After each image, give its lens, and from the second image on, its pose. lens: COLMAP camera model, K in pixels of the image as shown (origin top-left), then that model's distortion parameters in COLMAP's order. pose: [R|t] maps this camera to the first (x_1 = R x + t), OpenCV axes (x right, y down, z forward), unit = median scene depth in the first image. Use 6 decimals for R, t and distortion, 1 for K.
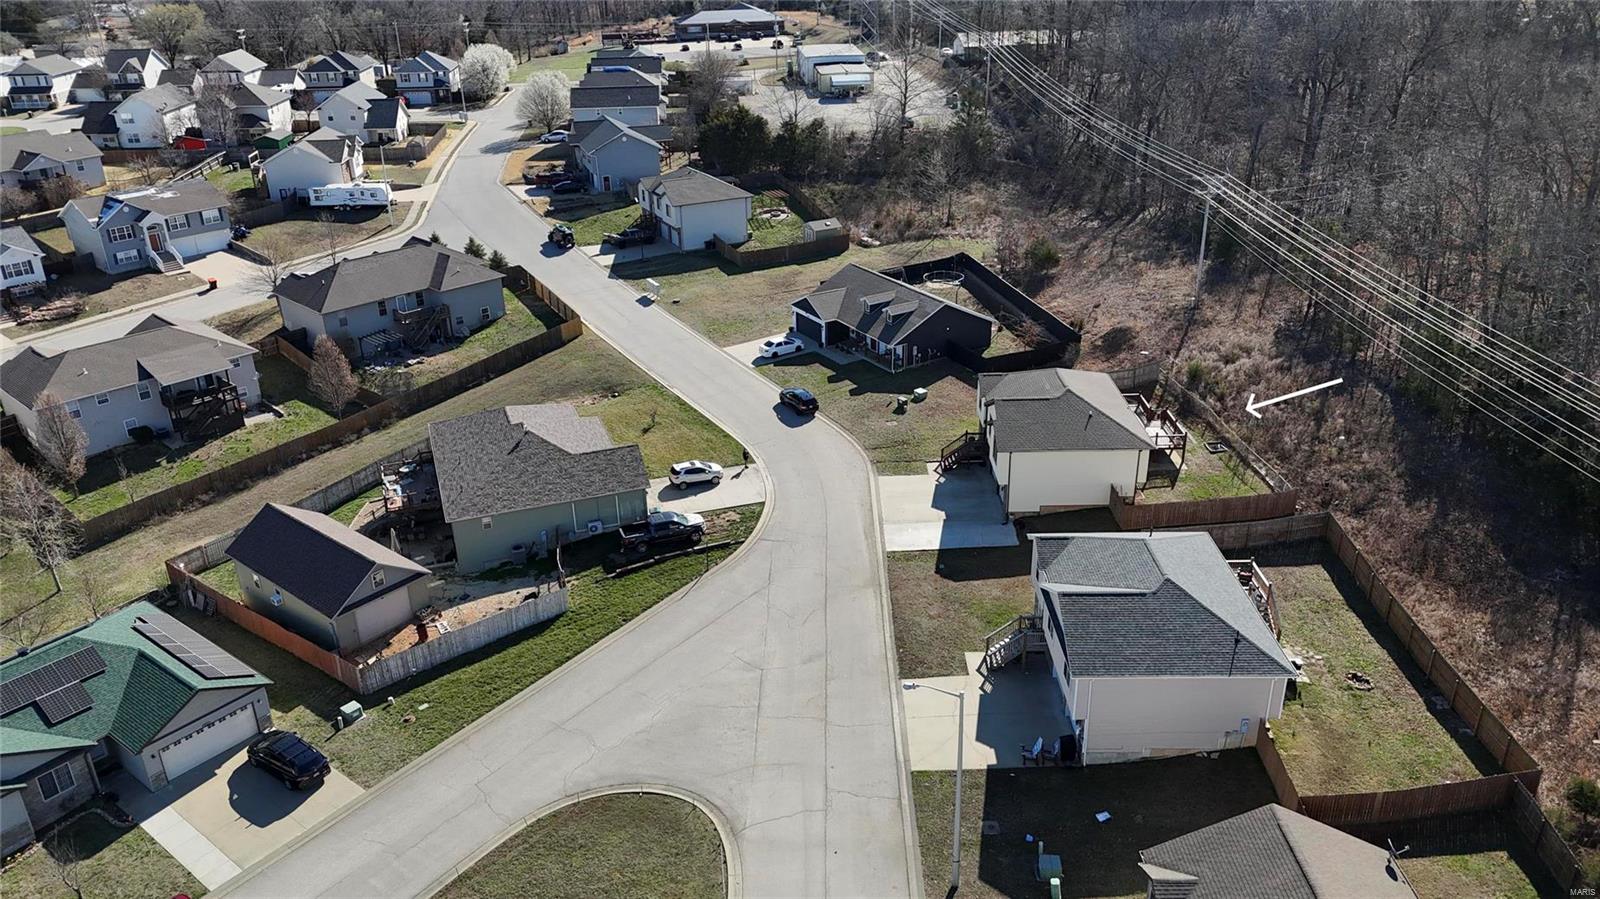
lens RADIAL K [[1171.3, 0, 800.0], [0, 1171.3, 449.5], [0, 0, 1]] dist [0.059372, -0.036435]
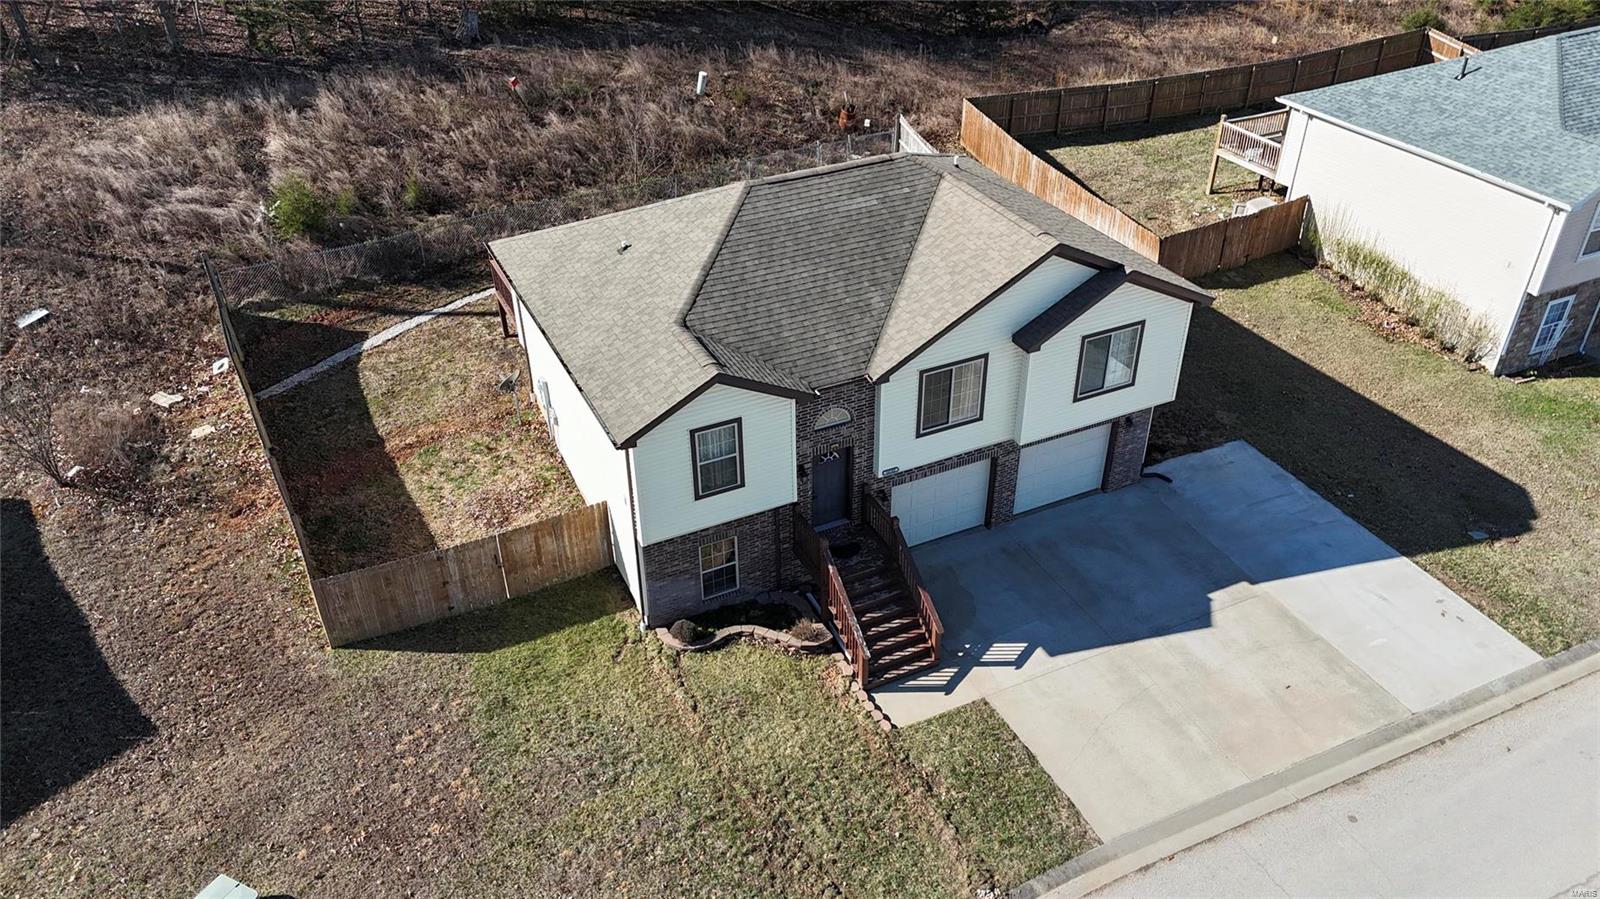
lens RADIAL K [[1171.3, 0, 800.0], [0, 1171.3, 449.5], [0, 0, 1]] dist [0.059372, -0.036435]
pose [[-0.430040, -0.479572, 0.764903, -0.039927], [0.395713, 0.661398, 0.637153, -0.161371], [-0.811466, 0.576683, -0.094655, 0.807648]]
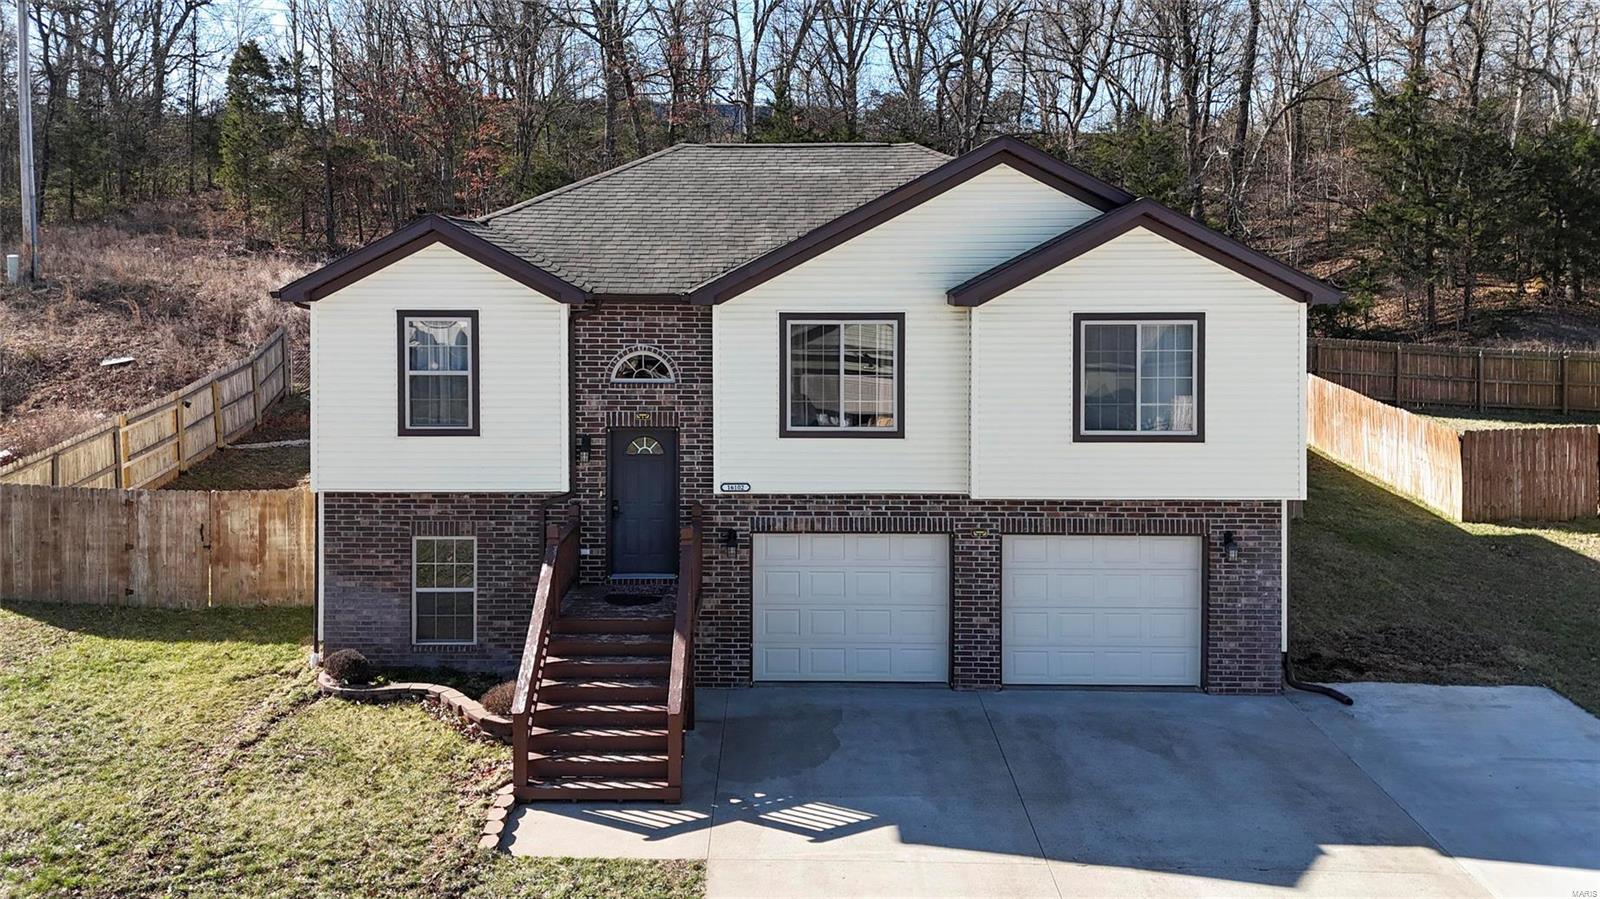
lens RADIAL K [[1225.5, 0, 763.5], [0, 1225.5, 282.3], [0, 0, 1]] dist [0.028437, 0.003421]
pose [[0.015529, -0.003630, 0.999873, -0.022827], [0.417212, 0.908804, -0.003180, -0.027477], [-0.908677, 0.417208, 0.015627, 0.758538]]
